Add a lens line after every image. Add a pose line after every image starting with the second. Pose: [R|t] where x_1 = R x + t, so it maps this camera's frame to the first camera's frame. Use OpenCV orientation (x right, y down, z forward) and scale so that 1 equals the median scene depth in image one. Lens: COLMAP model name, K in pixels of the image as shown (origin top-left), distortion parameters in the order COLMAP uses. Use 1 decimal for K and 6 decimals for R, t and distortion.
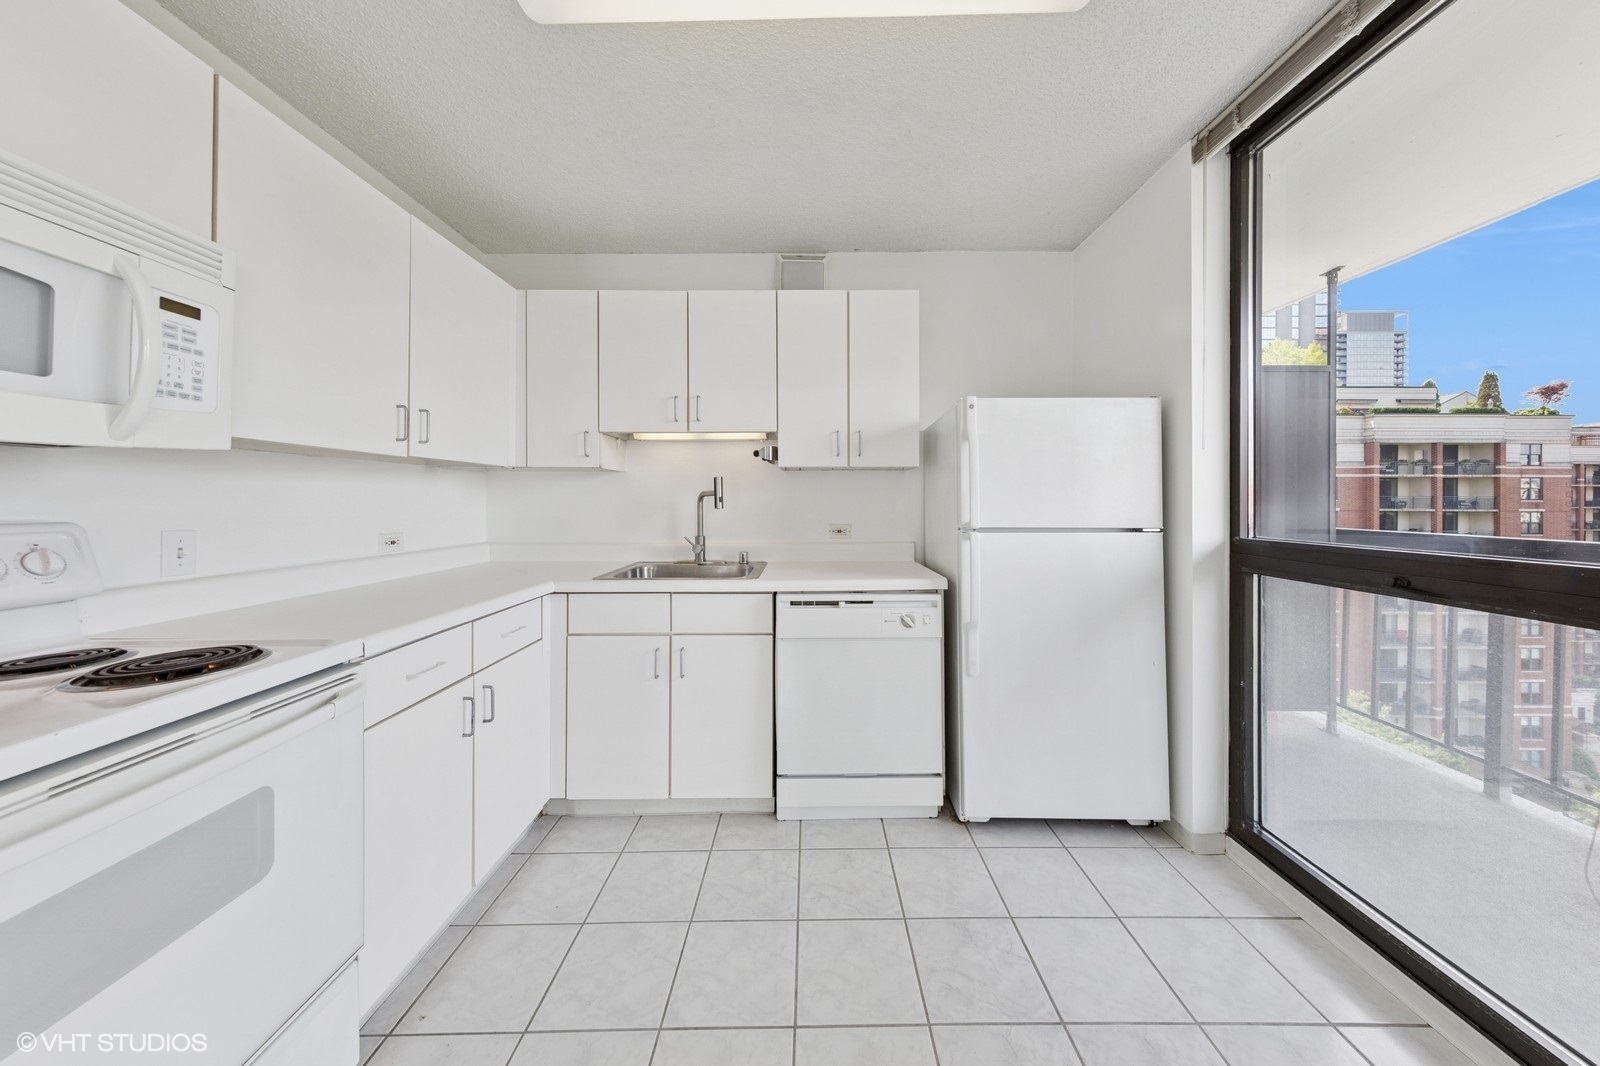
lens RADIAL K [[507.2, 0, 810.3], [0, 507.2, 501.0], [0, 0, 1]] dist [0.009995, -0.001738]
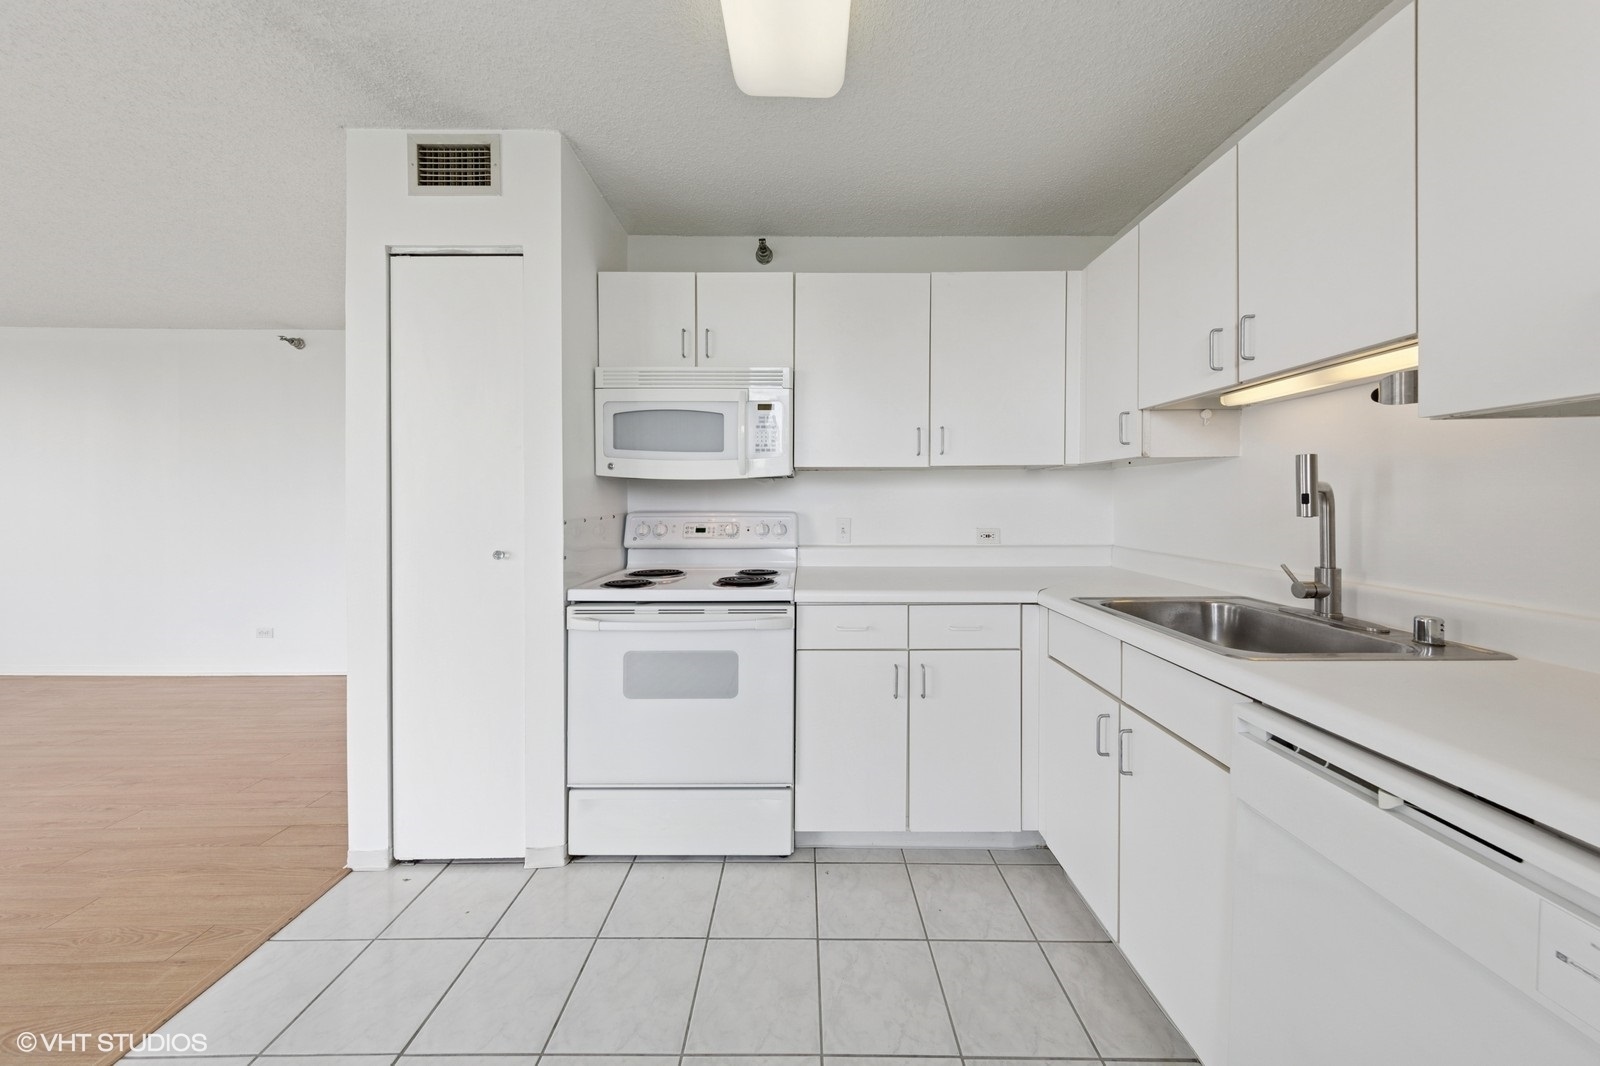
lens RADIAL K [[517.7, 0, 799.6], [0, 517.7, 498.4], [0, 0, 1]] dist [-0.001049, -0.000072]
pose [[-0.002972, -0.003138, -0.999991, 0.481033], [0.004465, 0.999985, -0.003151, -0.005745], [0.999986, -0.004475, -0.002958, 0.684340]]
